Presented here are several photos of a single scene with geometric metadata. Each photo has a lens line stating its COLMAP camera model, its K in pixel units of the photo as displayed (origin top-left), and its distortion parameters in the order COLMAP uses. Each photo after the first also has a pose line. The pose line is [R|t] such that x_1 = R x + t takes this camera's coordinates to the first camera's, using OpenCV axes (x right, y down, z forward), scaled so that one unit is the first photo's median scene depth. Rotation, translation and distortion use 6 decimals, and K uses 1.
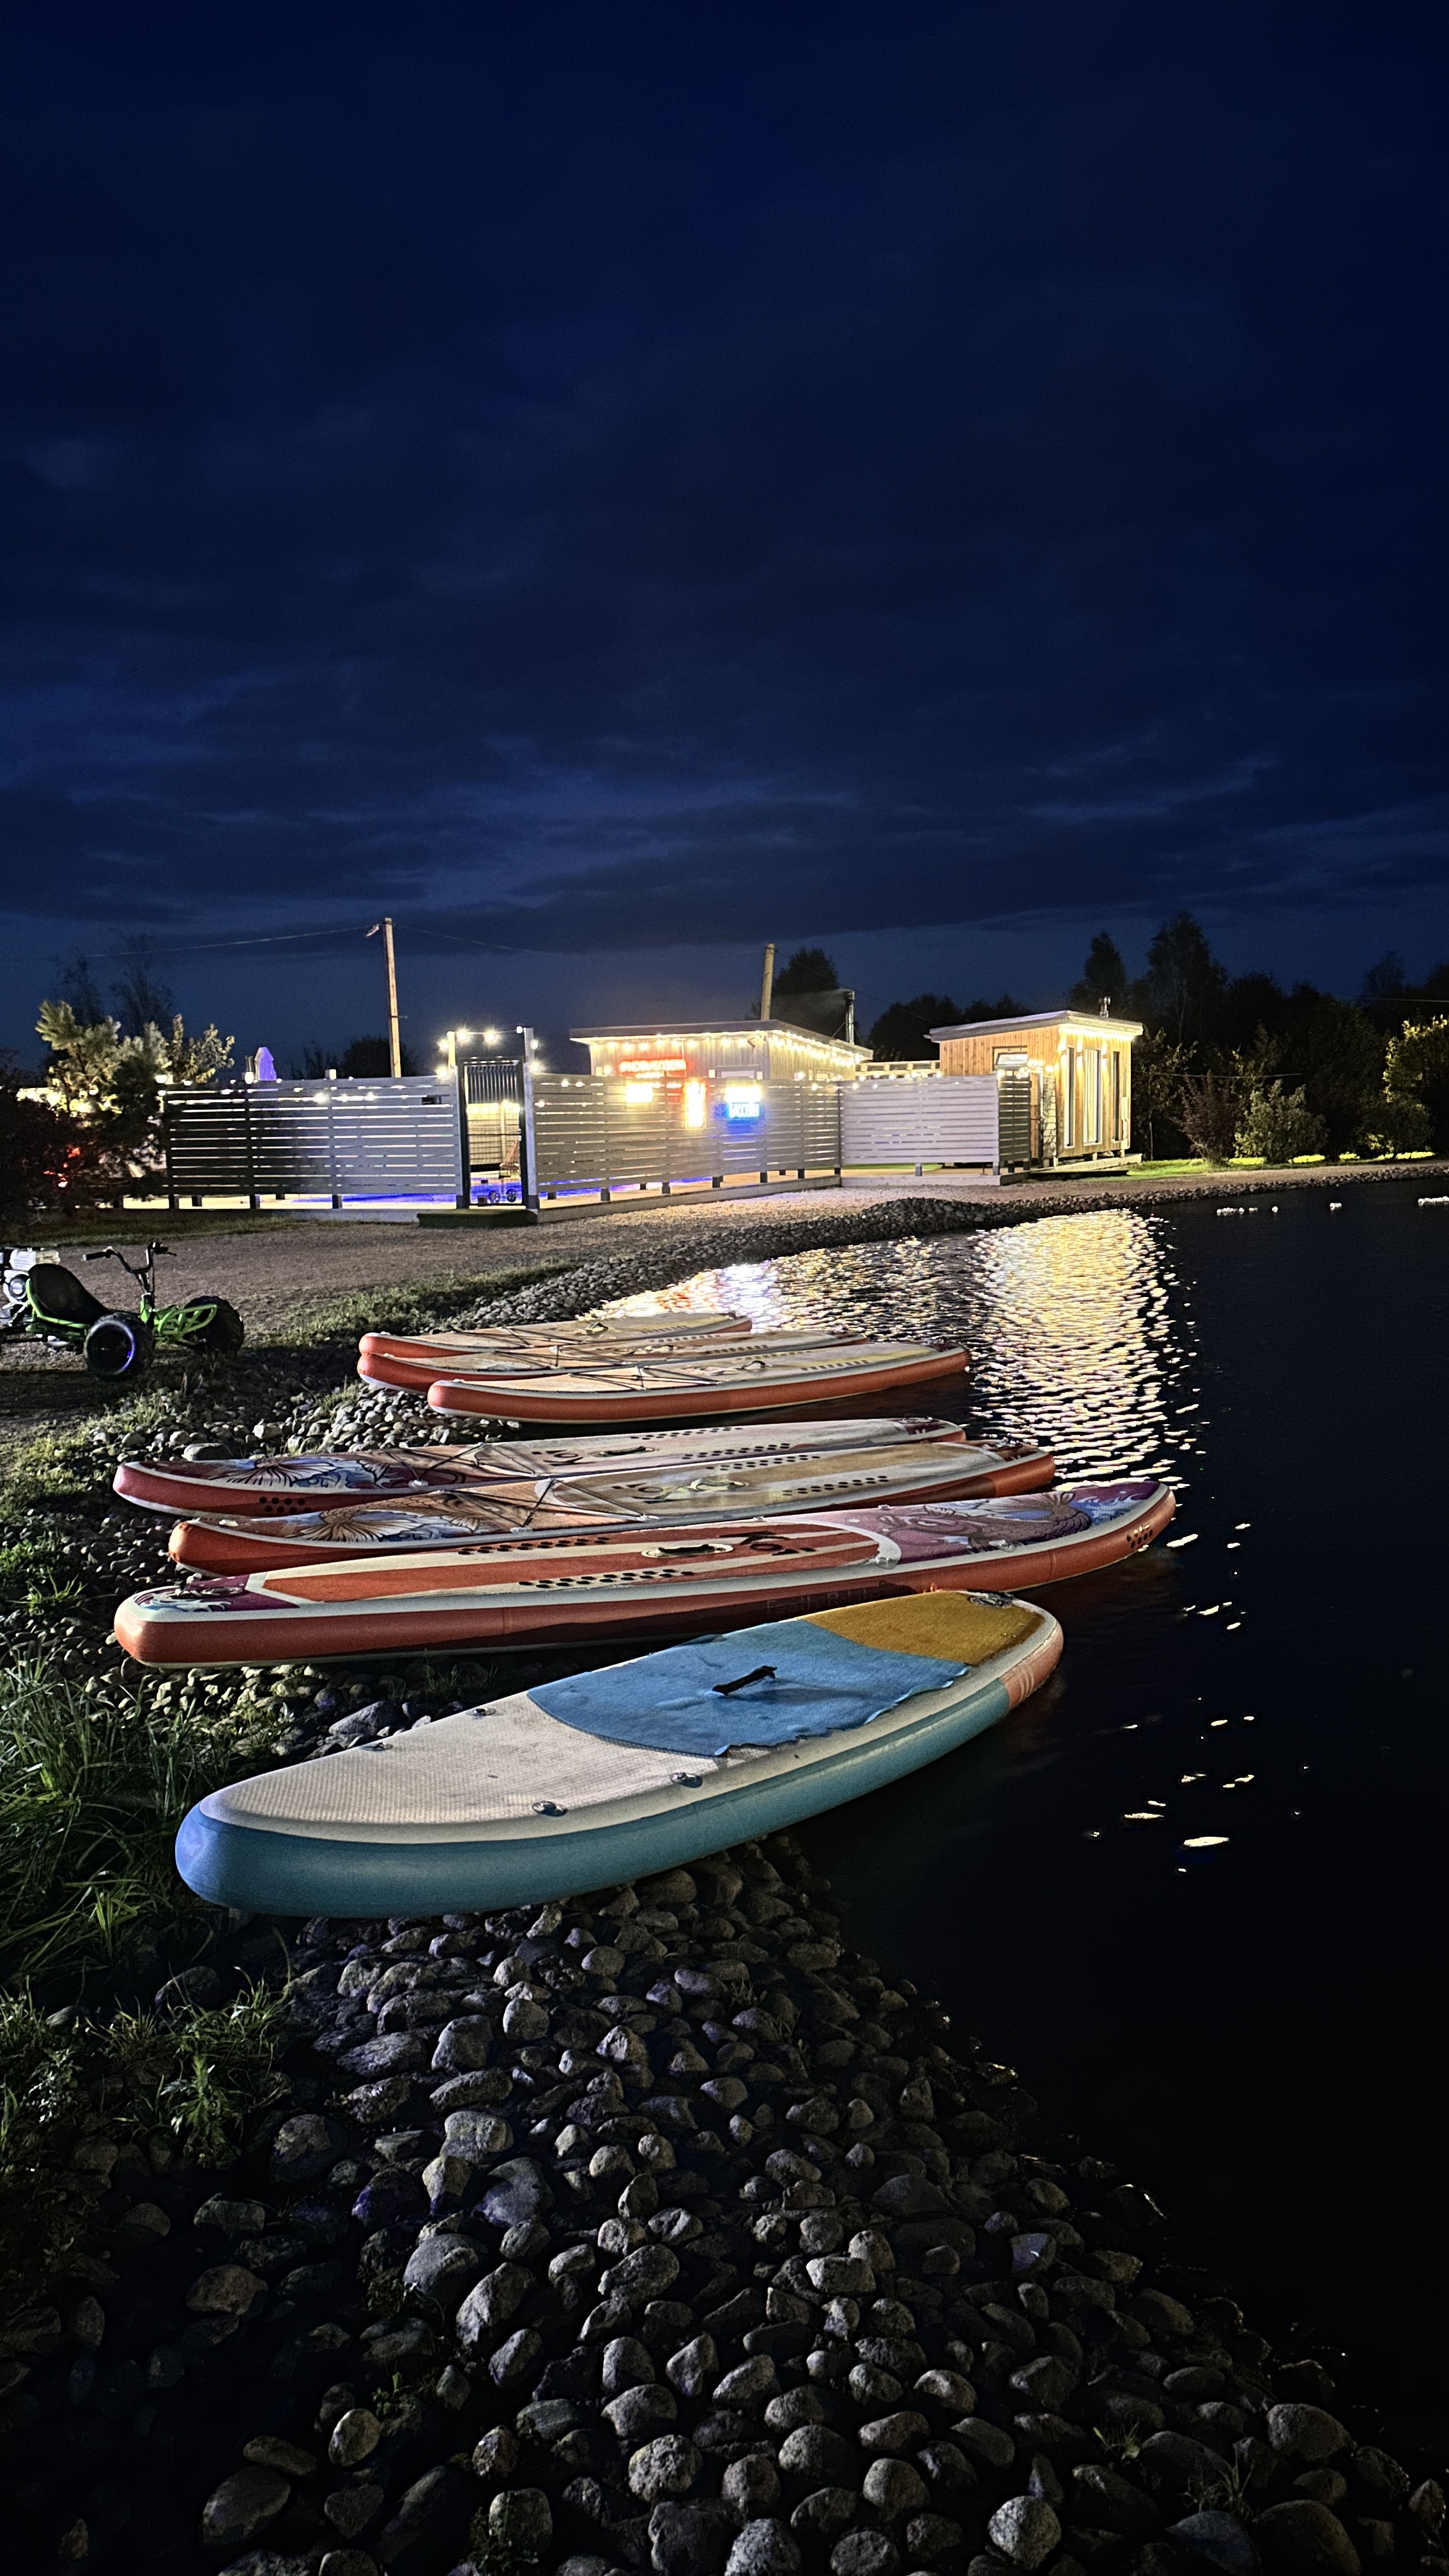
lens RADIAL K [[1826.4, 0, 743.8], [0, 1826.4, 1286.2], [0, 0, 1]] dist [0.093555, -0.013649]
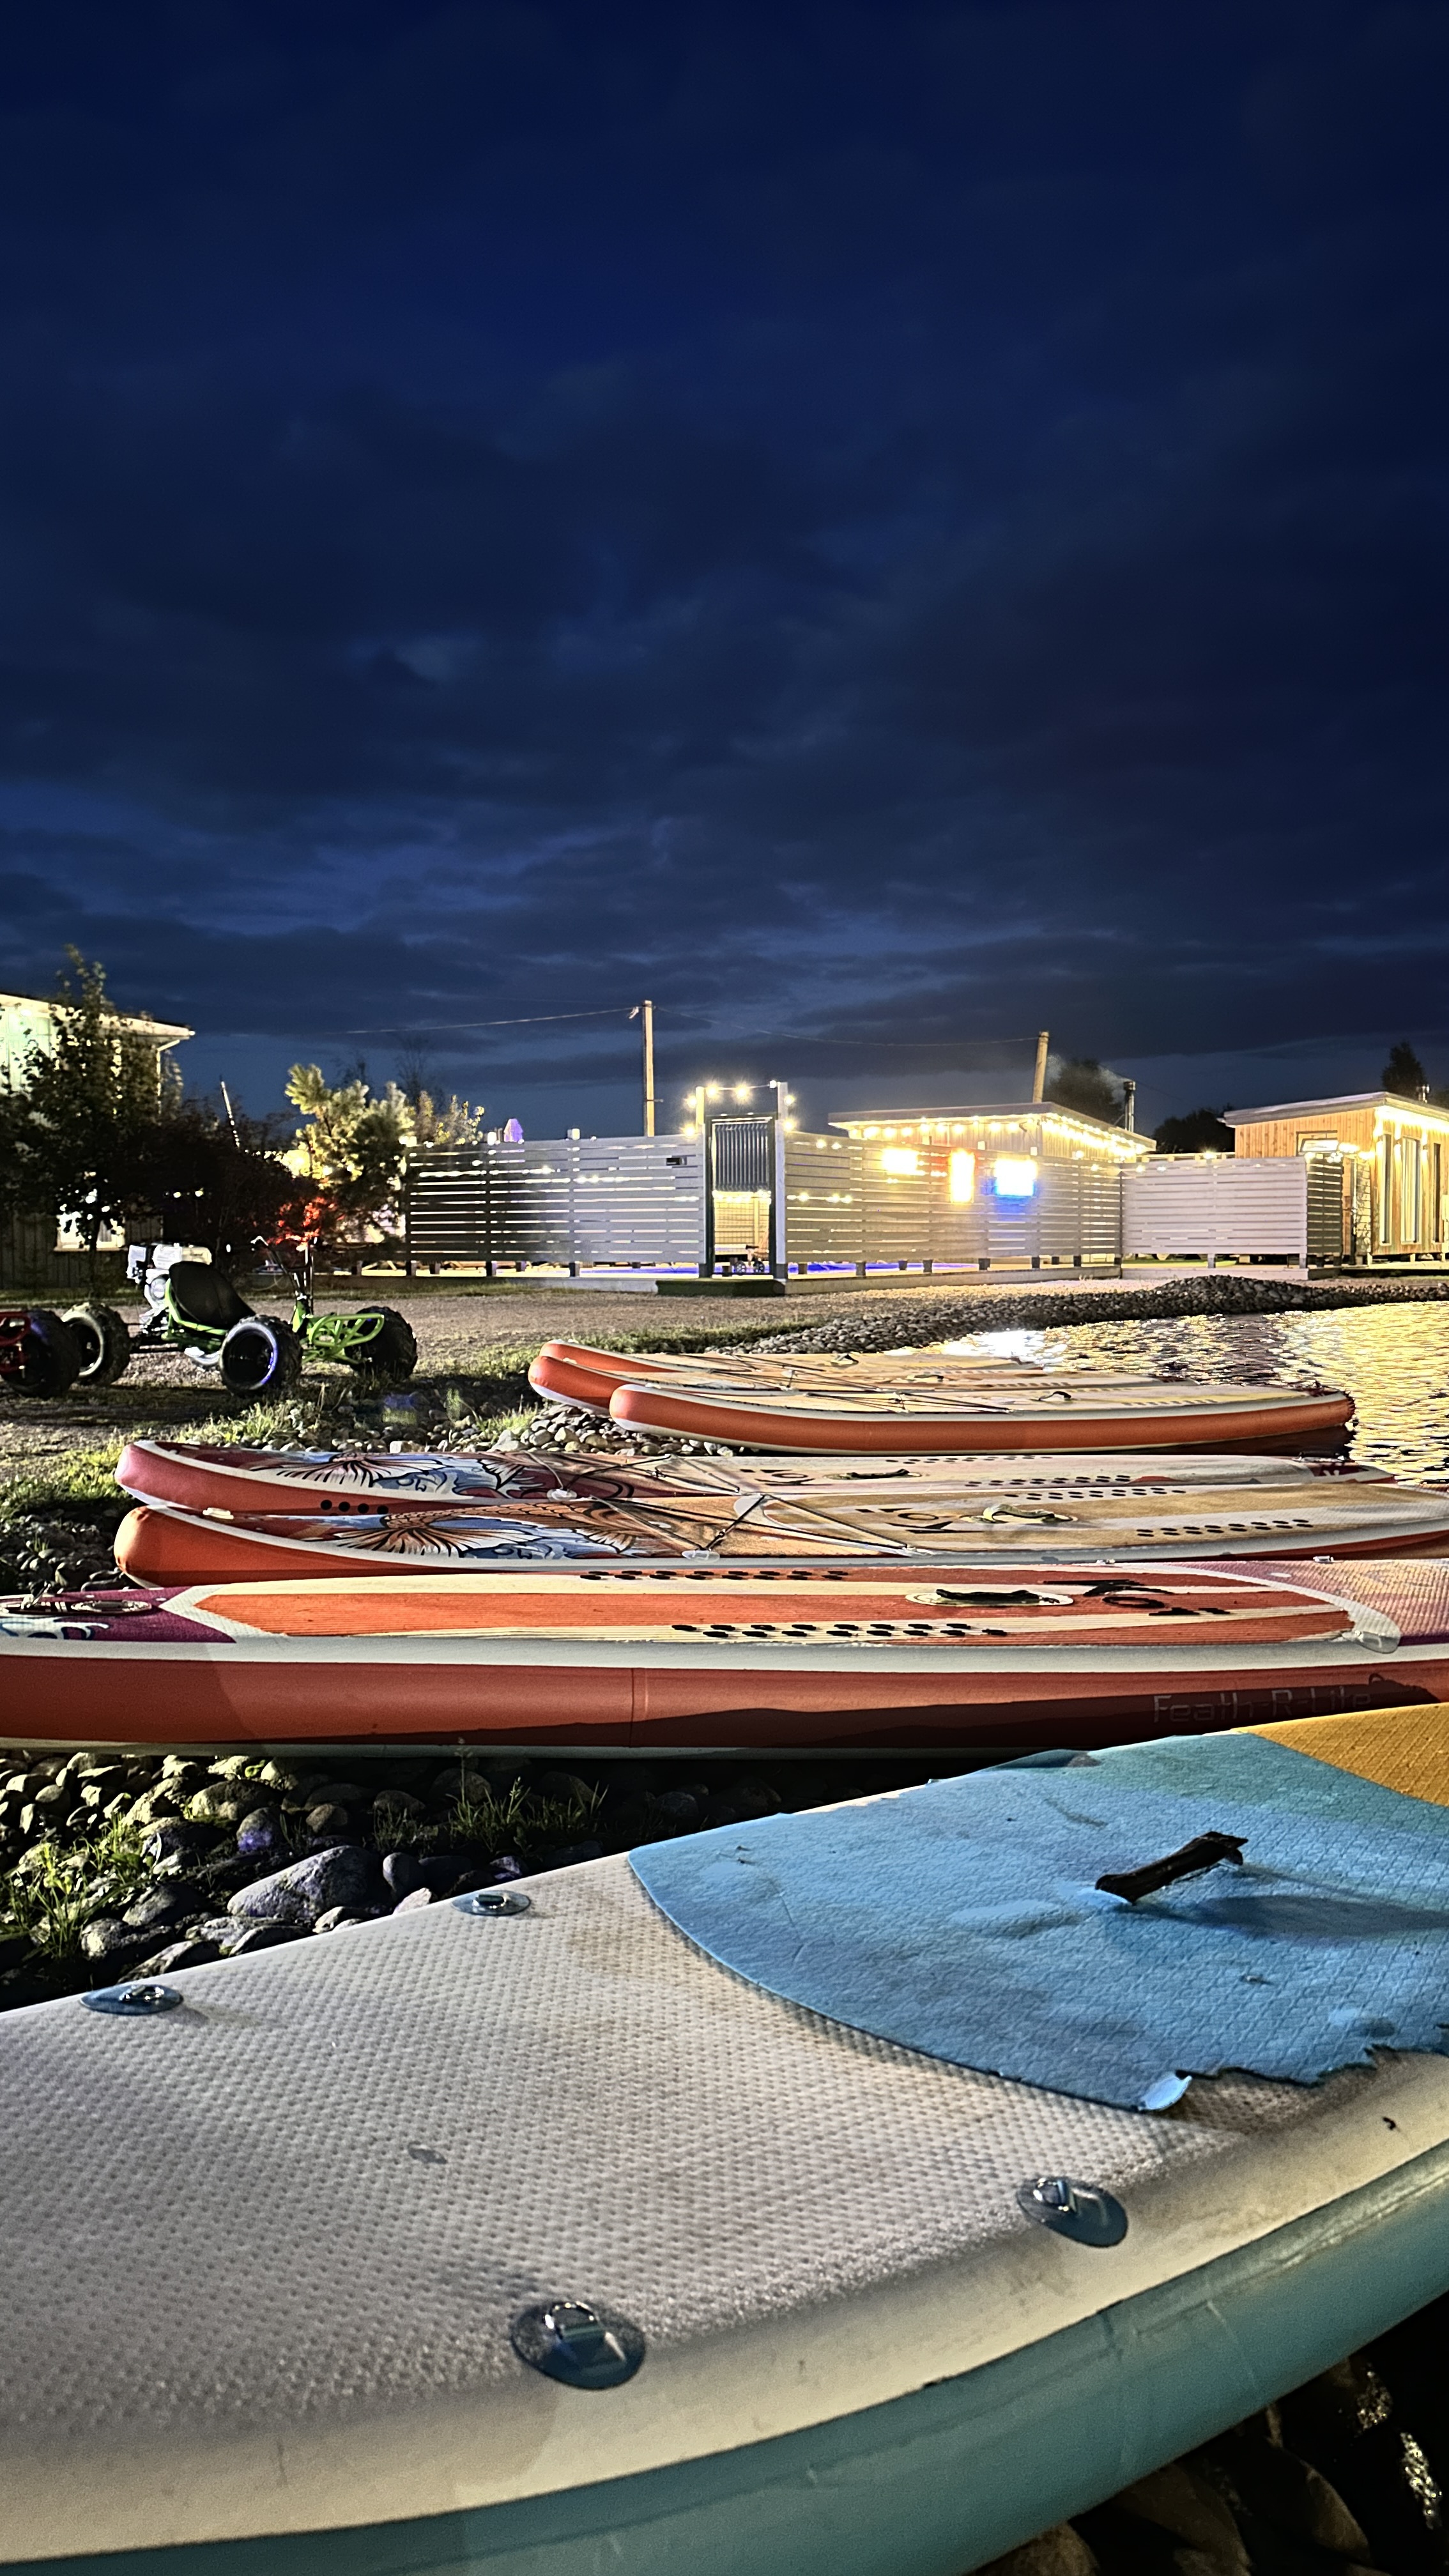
lens RADIAL K [[1826.4, 0, 706.6], [0, 1826.4, 1284.5], [0, 0, 1]] dist [0.093555, -0.013649]
pose [[0.986896, 0.022499, -0.159782, -0.023243], [-0.033186, 0.997363, -0.064535, 0.071542], [0.157908, 0.068992, 0.985041, 0.350838]]
